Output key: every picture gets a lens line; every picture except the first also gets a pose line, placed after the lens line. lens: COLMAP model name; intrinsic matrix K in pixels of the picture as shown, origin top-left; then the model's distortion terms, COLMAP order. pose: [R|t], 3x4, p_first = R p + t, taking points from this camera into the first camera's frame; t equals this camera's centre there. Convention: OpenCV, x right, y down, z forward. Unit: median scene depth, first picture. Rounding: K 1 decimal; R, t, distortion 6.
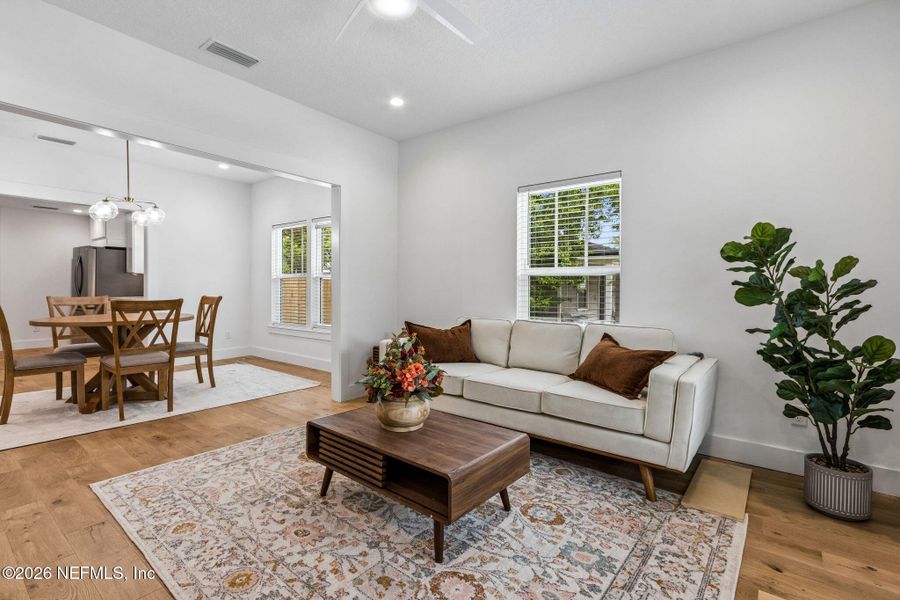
lens RADIAL K [[414.4, 0, 451.2], [0, 414.4, 291.8], [0, 0, 1]] dist [0.002236, -0.000004]
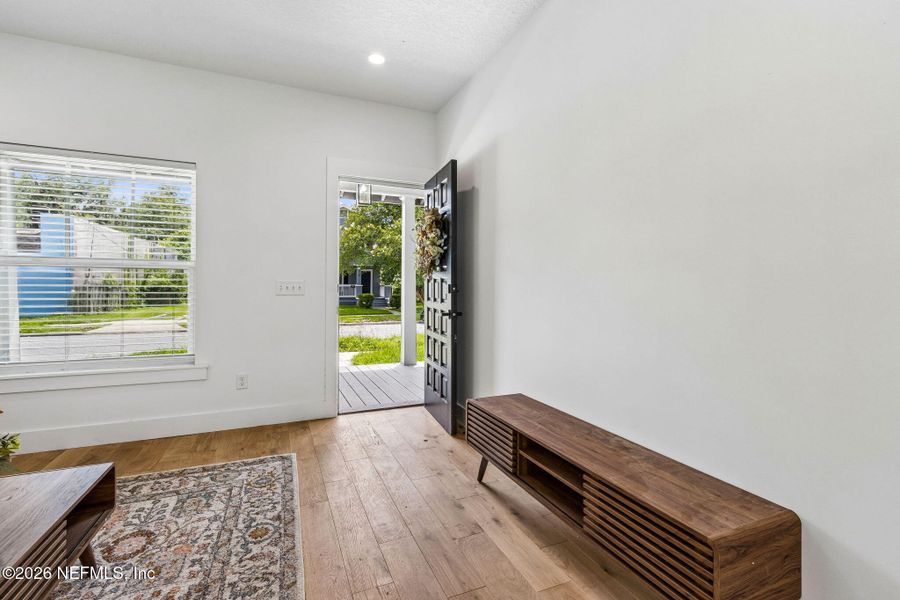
lens RADIAL K [[420.3, 0, 454.2], [0, 420.3, 282.6], [0, 0, 1]] dist [0.003782, 0.000728]
pose [[-0.877447, -0.011567, 0.479535, -0.962448], [-0.010154, 0.999933, 0.005540, -0.020777], [-0.479567, -0.000008, -0.877505, 1.156568]]
